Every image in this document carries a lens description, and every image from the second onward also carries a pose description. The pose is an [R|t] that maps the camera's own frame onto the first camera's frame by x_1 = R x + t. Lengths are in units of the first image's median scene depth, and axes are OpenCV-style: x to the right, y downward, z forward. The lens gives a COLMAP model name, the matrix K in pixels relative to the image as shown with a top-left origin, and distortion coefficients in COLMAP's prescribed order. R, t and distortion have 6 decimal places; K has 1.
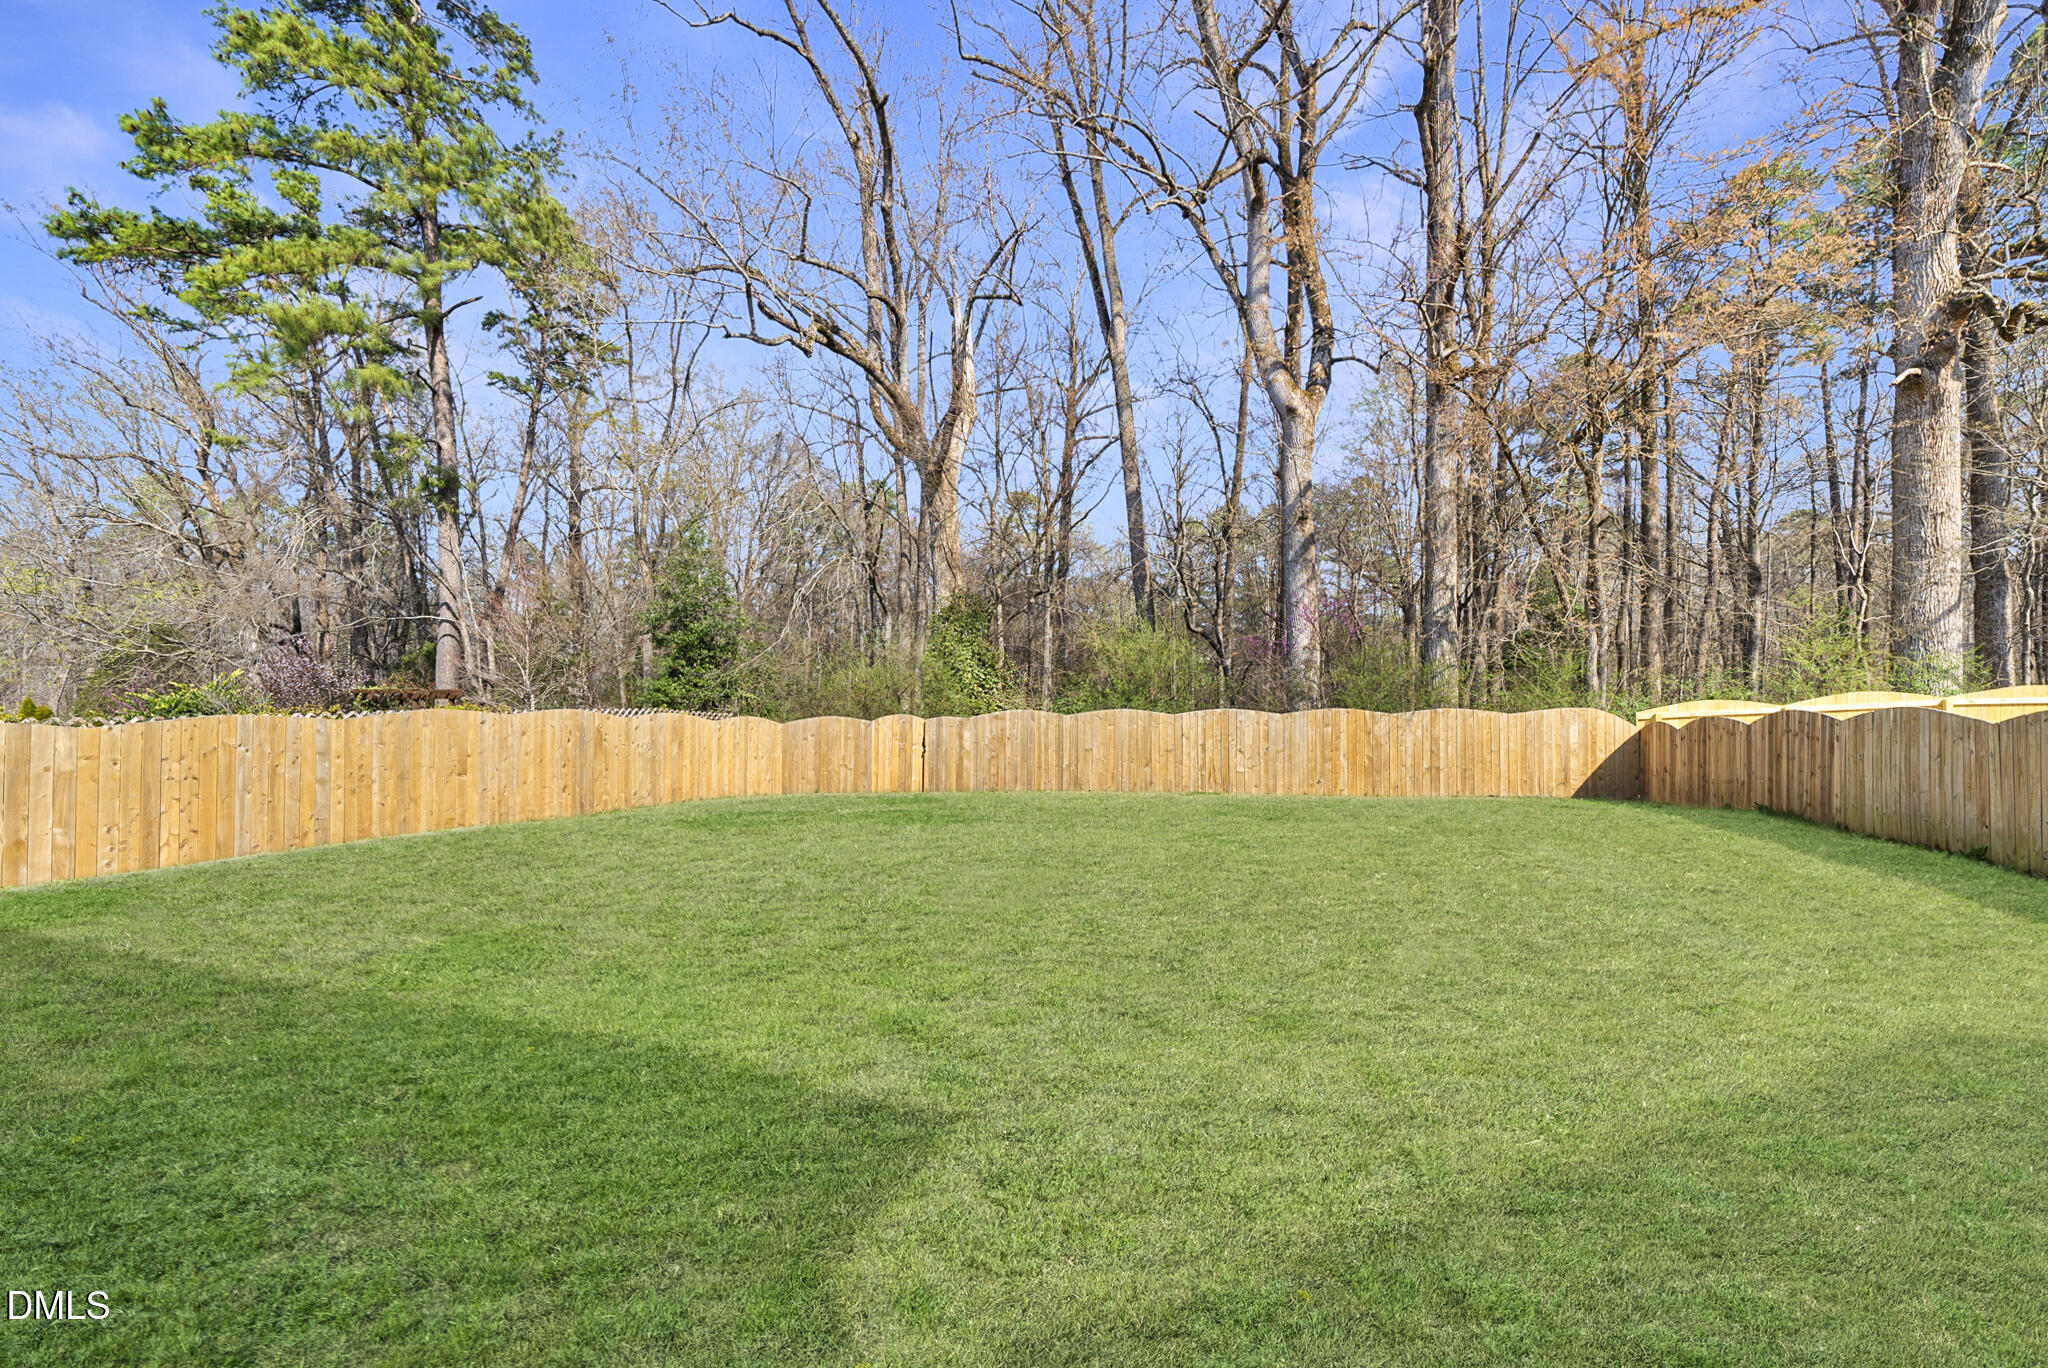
lens RADIAL K [[852.6, 0, 1024.1], [0, 852.6, 698.1], [0, 0, 1]] dist [-0.006943, 0.000622]
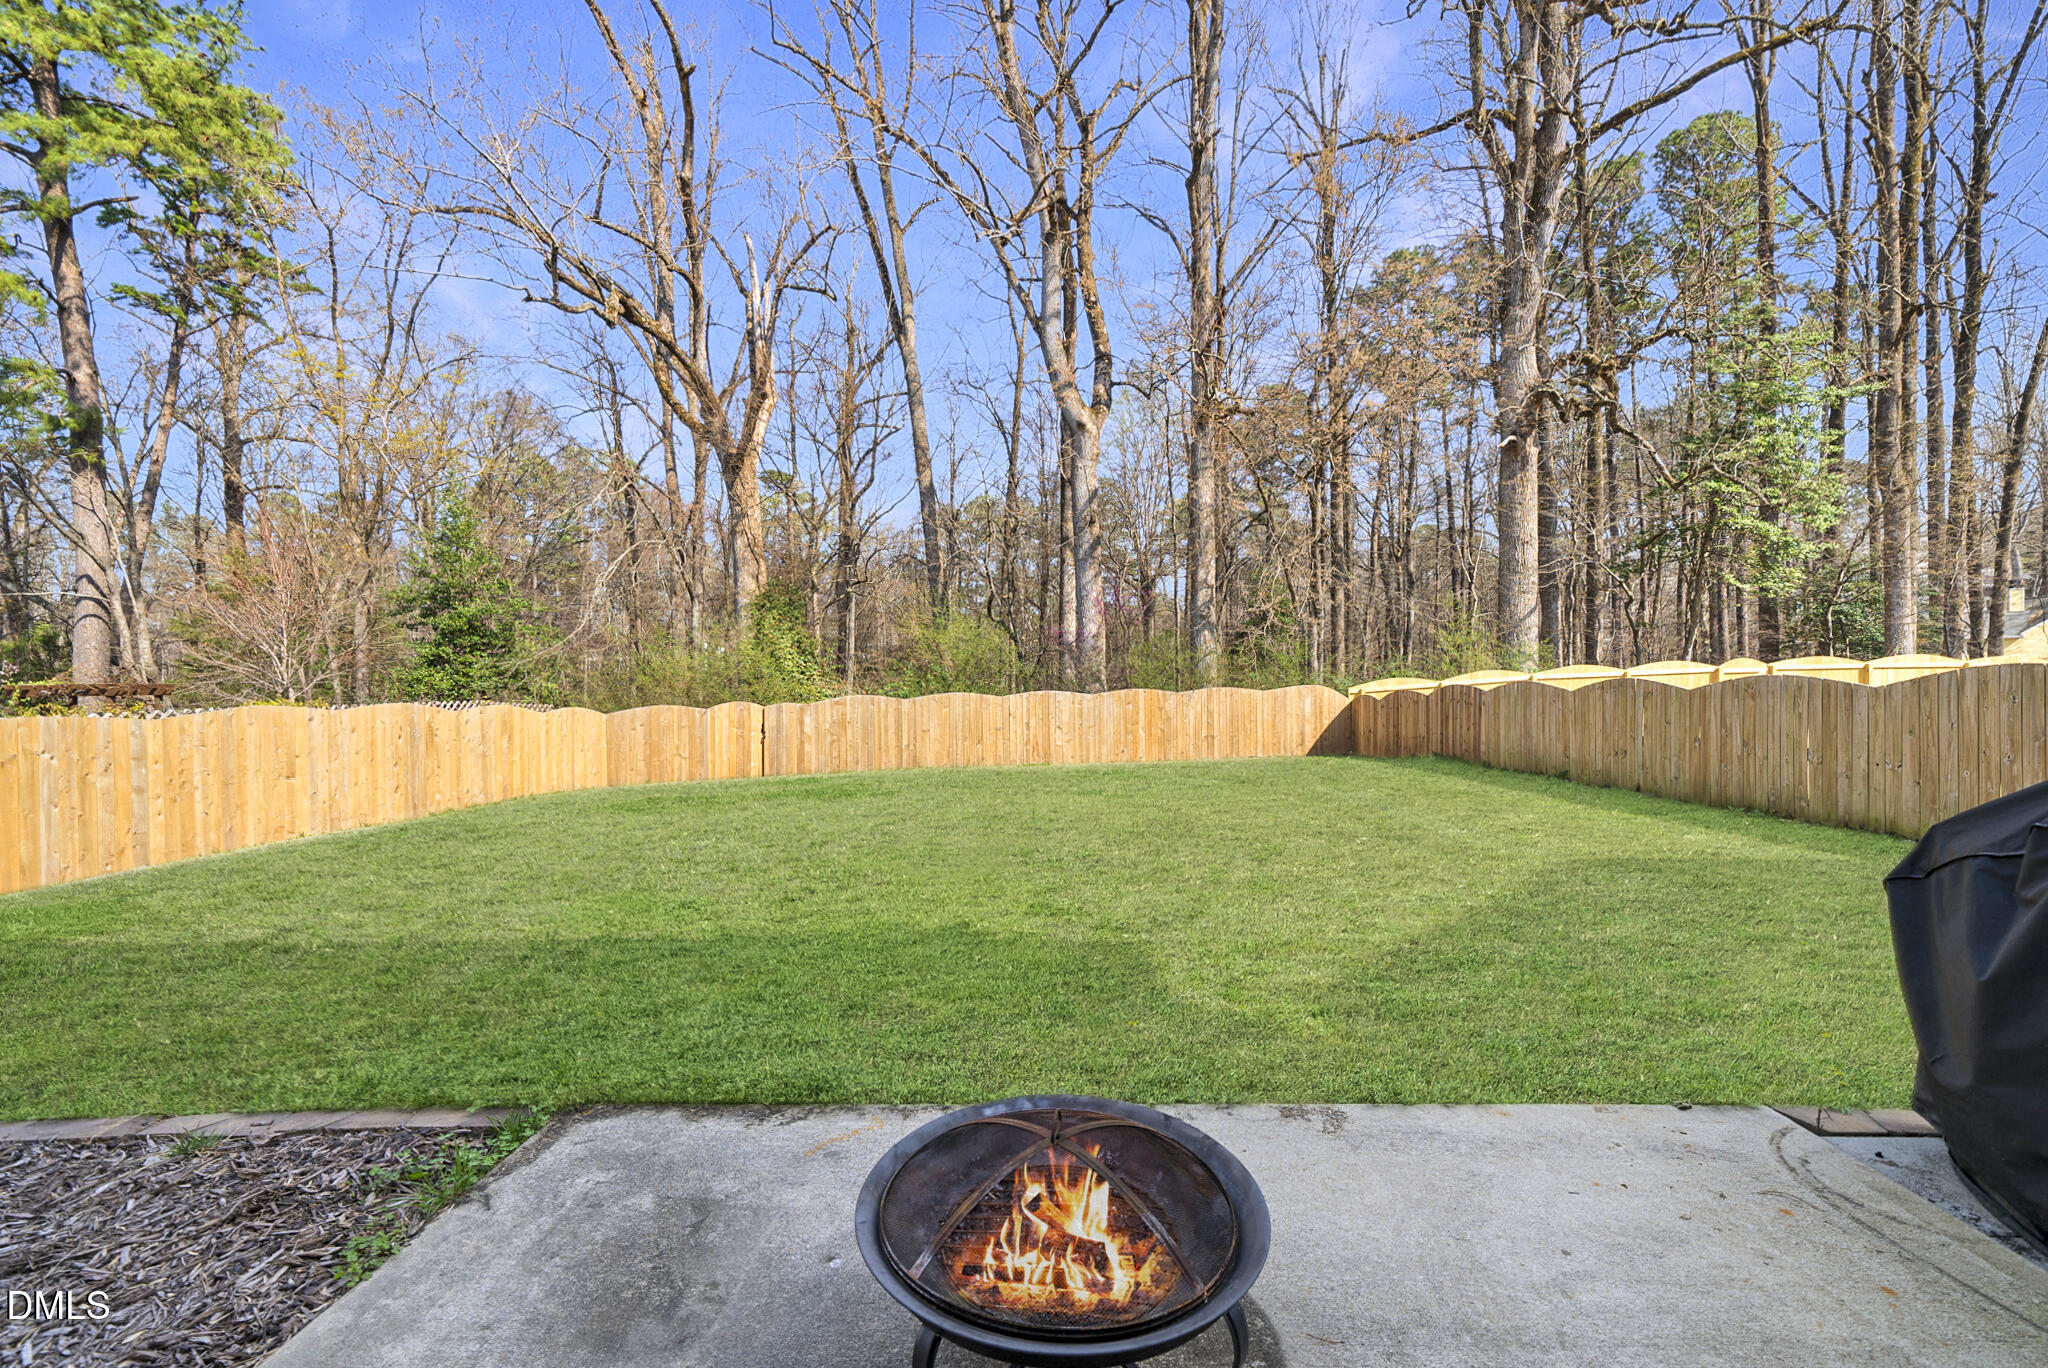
lens RADIAL K [[902.0, 0, 1015.1], [0, 902.0, 700.8], [0, 0, 1]] dist [-0.003926, -0.000459]
pose [[0.944554, -0.020592, 0.327711, -0.183375], [0.013793, 0.999639, 0.023059, -0.002167], [-0.328067, -0.017260, 0.944497, -0.116332]]
